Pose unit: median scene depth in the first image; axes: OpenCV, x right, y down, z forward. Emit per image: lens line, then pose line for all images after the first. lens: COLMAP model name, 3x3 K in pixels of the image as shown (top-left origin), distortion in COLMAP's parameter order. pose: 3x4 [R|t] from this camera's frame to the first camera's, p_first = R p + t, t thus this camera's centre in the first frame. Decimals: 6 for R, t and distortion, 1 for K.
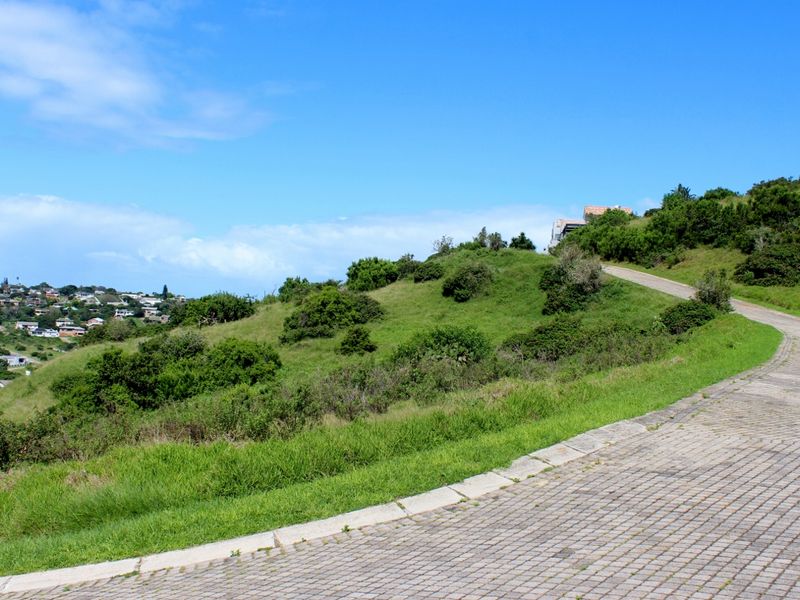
lens RADIAL K [[1021.7, 0, 392.2], [0, 1021.7, 265.5], [0, 0, 1]] dist [-0.066791, 0.000000]
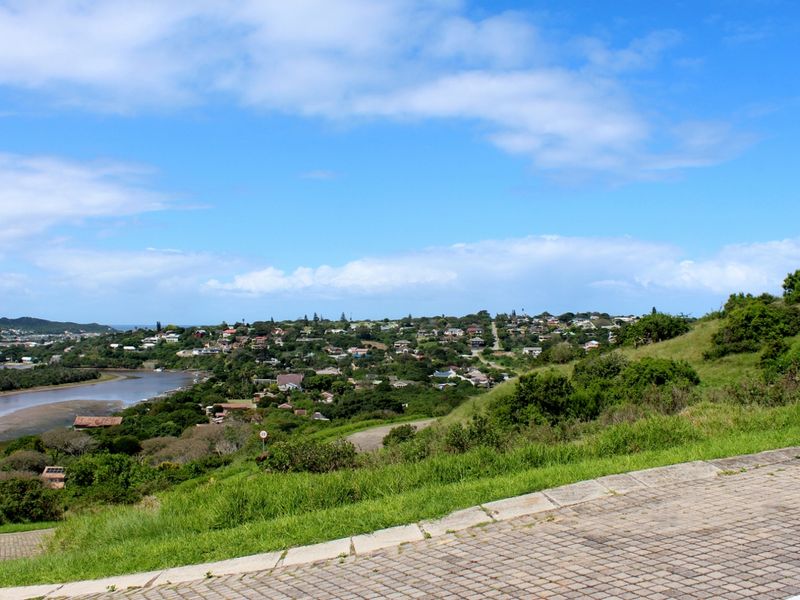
lens RADIAL K [[920.0, 0, 465.8], [0, 920.0, 283.5], [0, 0, 1]] dist [-0.105478, 0.000000]
pose [[0.854375, -0.074690, -0.514261, 0.111681], [0.072031, 0.997085, -0.025146, 0.004477], [0.514640, -0.015559, 0.857265, 0.073472]]
